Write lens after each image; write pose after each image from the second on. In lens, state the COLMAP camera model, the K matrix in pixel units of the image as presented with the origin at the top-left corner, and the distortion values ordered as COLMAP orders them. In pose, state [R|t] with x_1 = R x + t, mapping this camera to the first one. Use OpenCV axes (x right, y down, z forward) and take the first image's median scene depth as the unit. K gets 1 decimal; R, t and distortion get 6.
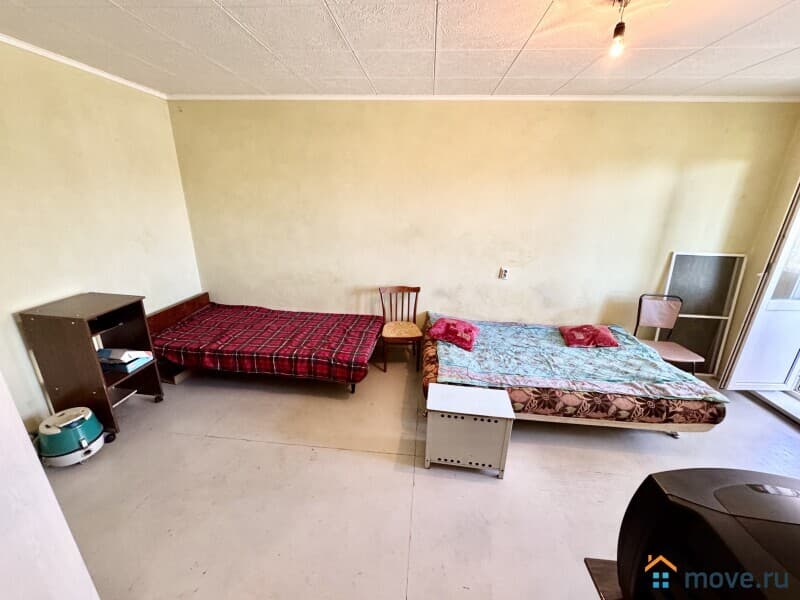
lens RADIAL K [[318.2, 0, 399.1], [0, 318.2, 298.5], [0, 0, 1]] dist [-0.002159, -0.000036]
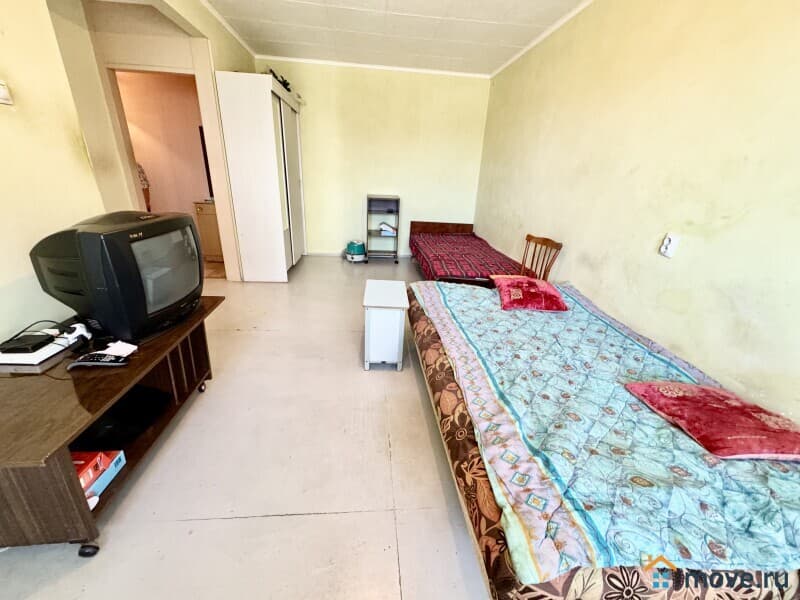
lens RADIAL K [[318.2, 0, 399.1], [0, 318.2, 298.5], [0, 0, 1]] dist [-0.002159, -0.000036]
pose [[0.186126, 0.343021, -0.920703, 0.802302], [-0.349899, 0.898783, 0.264120, 0.020283], [0.918111, 0.272994, 0.287309, 0.472089]]
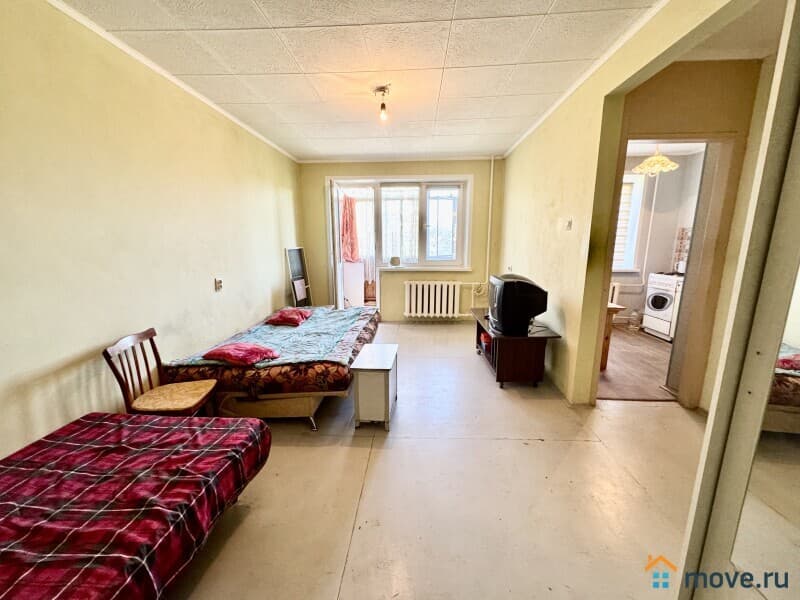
lens RADIAL K [[318.2, 0, 399.1], [0, 318.2, 298.5], [0, 0, 1]] dist [-0.002159, -0.000036]
pose [[-0.030071, -0.206816, 0.977918, -0.592042], [0.320820, 0.924599, 0.205405, -0.065801], [-0.946663, 0.319912, 0.038547, 0.517951]]
